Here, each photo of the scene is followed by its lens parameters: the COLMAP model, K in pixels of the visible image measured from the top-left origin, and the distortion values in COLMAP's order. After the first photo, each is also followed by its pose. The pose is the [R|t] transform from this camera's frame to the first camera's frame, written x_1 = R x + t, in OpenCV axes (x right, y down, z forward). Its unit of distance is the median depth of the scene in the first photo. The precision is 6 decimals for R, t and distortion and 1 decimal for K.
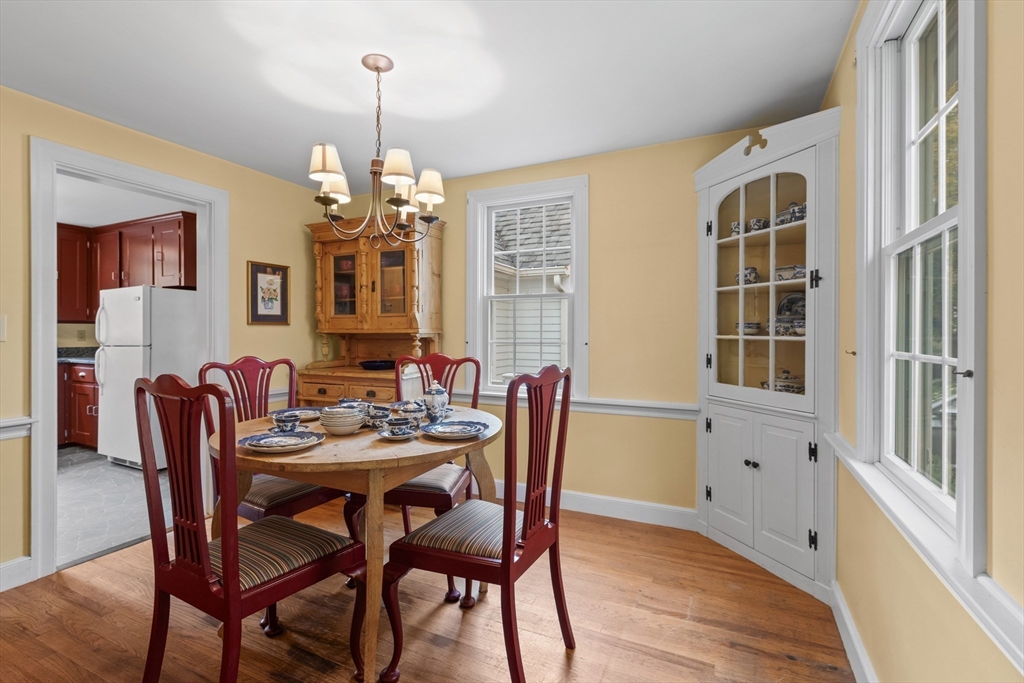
lens RADIAL K [[467.1, 0, 507.5], [0, 467.1, 331.5], [0, 0, 1]] dist [0.000297, -0.000010]
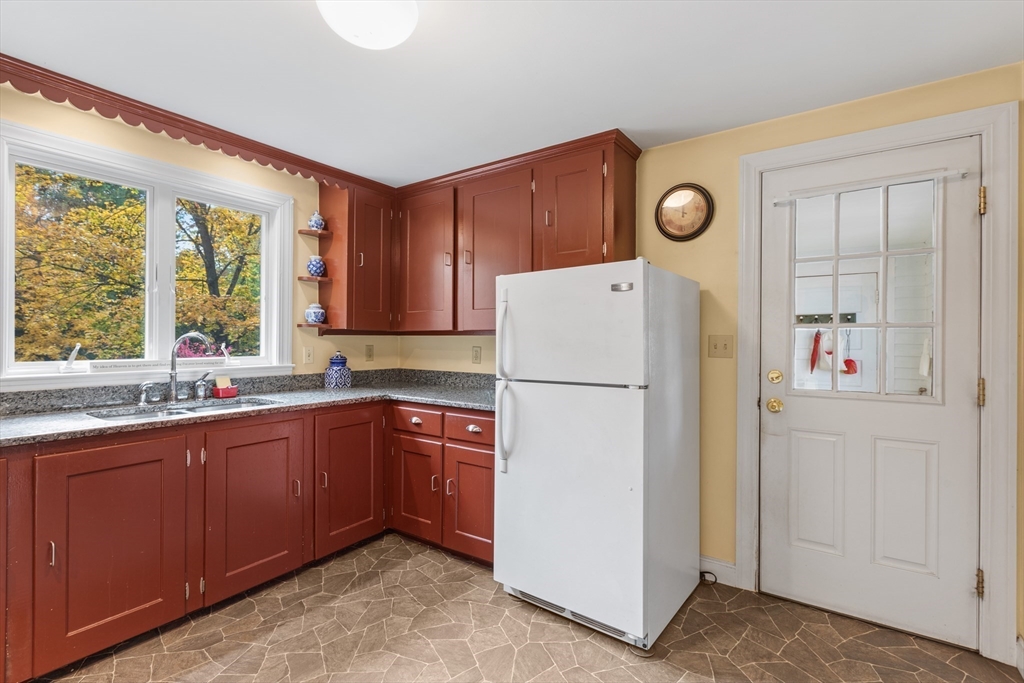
lens RADIAL K [[467.1, 0, 507.5], [0, 467.1, 331.5], [0, 0, 1]] dist [0.000297, -0.000010]
pose [[0.985829, 0.002537, -0.167737, -0.832222], [-0.004773, 0.999905, -0.012928, -0.019316], [0.167688, 0.013546, 0.985747, 0.508509]]
